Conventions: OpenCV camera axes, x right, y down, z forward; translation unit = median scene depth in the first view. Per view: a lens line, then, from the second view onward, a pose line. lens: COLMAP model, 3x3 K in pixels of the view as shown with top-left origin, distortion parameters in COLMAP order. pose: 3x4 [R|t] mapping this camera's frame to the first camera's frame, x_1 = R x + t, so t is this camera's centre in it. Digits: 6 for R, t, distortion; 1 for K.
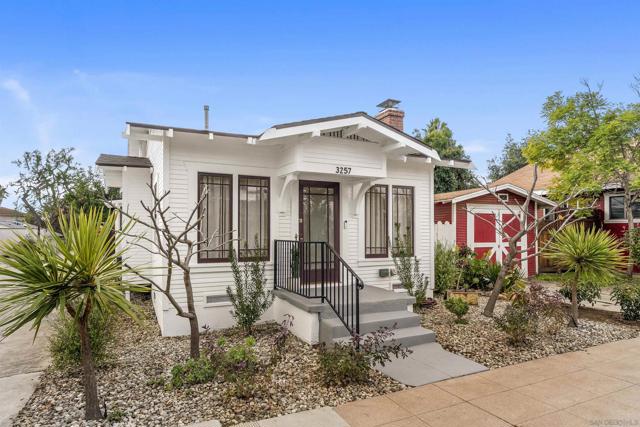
lens RADIAL K [[382.3, 0, 328.2], [0, 382.3, 219.7], [0, 0, 1]] dist [-0.007768, -0.001751]
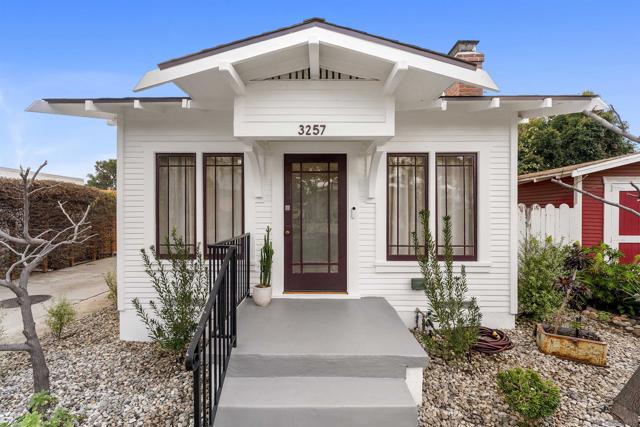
lens RADIAL K [[291.7, 0, 320.1], [0, 291.7, 210.5], [0, 0, 1]] dist [-0.001535, 0.000472]
pose [[0.889257, -0.003944, -0.457392, 0.238563], [0.016362, 0.999597, 0.023192, -0.004898], [0.457116, -0.028107, 0.888963, 0.495773]]
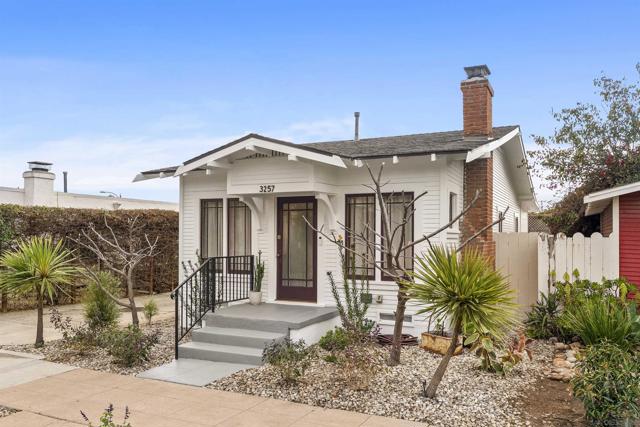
lens RADIAL K [[534.2, 0, 354.7], [0, 534.2, 221.1], [0, 0, 1]] dist [0.037168, -0.001804]
pose [[0.625528, -0.021968, -0.779892, 1.122631], [0.021935, 0.999704, -0.010567, -0.020466], [0.779893, -0.010497, 0.625824, 0.254271]]
